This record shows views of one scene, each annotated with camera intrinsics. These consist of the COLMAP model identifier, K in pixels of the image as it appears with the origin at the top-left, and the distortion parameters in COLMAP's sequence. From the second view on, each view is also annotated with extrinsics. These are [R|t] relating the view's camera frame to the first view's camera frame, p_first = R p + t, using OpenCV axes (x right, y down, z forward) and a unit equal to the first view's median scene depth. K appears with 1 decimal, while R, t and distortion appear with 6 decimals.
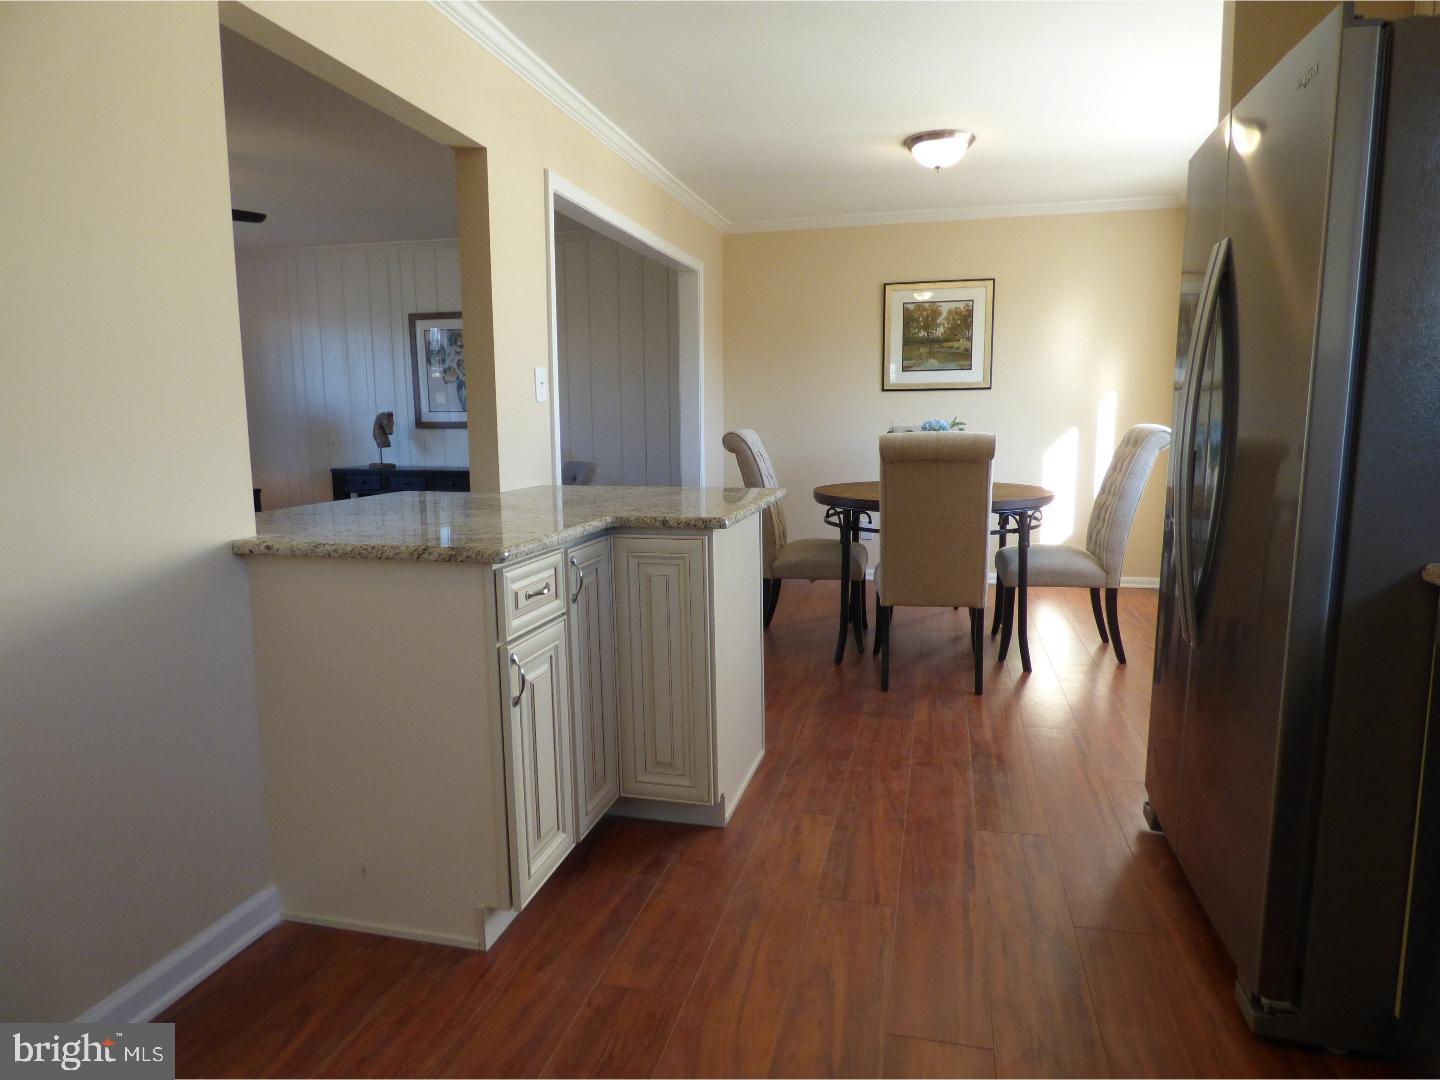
lens RADIAL K [[854.8, 0, 720.0], [0, 854.8, 540.0], [0, 0, 1]] dist [0.000672, 0.000914]
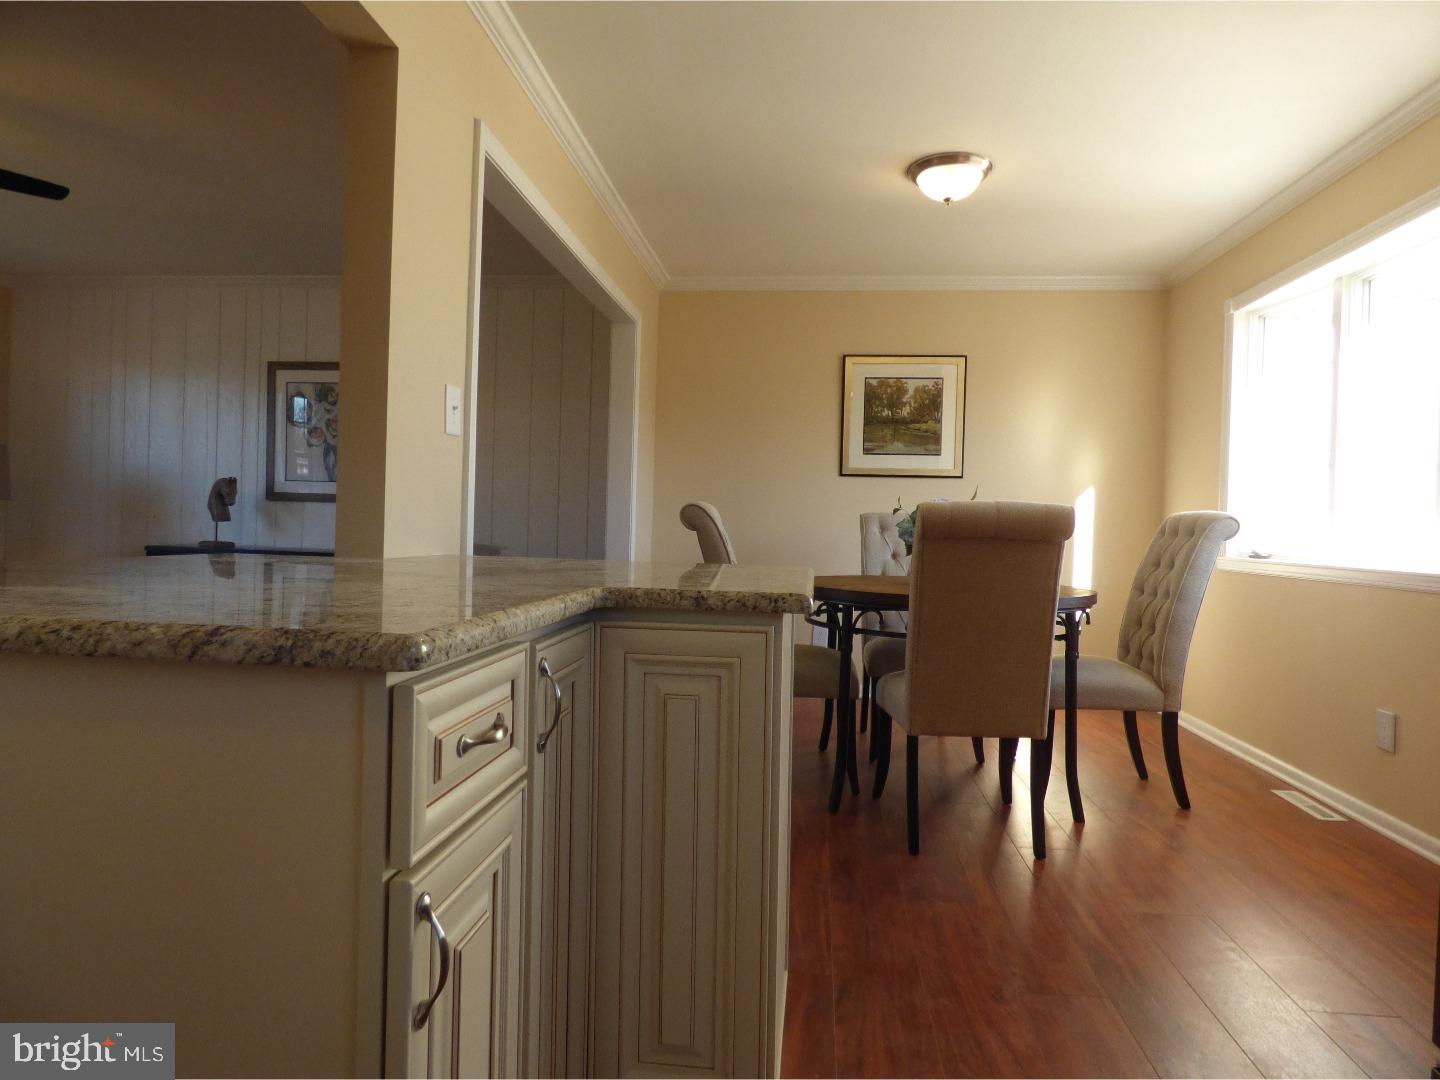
lens RADIAL K [[854.8, 0, 720.0], [0, 854.8, 540.0], [0, 0, 1]] dist [0.000672, 0.000914]
pose [[0.989375, 0.034010, 0.141352, -0.052878], [-0.015627, 0.991498, -0.129176, 0.004921], [-0.144543, 0.125595, 0.981495, 0.178428]]
